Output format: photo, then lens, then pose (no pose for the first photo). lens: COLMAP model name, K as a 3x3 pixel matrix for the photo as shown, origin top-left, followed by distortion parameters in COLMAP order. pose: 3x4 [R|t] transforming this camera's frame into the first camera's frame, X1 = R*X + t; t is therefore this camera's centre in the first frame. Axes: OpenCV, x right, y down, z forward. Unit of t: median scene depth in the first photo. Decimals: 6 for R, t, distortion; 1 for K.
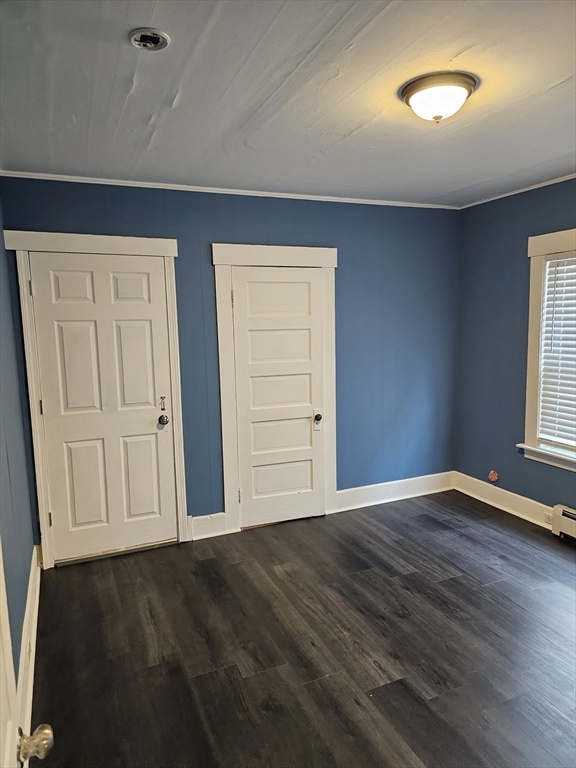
lens RADIAL K [[521.2, 0, 285.0], [0, 521.2, 387.1], [0, 0, 1]] dist [0.048363, -0.031012]
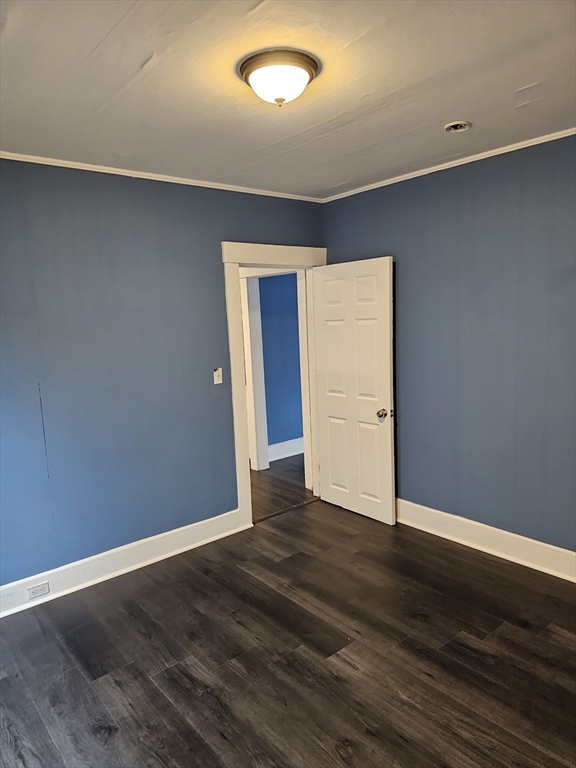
lens RADIAL K [[521.2, 0, 288.0], [0, 521.2, 384.3], [0, 0, 1]] dist [0.048363, -0.031012]
pose [[-0.955867, 0.095918, -0.277700, 0.510881], [0.019088, 0.963484, 0.267085, -0.240172], [0.293178, 0.249997, -0.922794, 1.726163]]
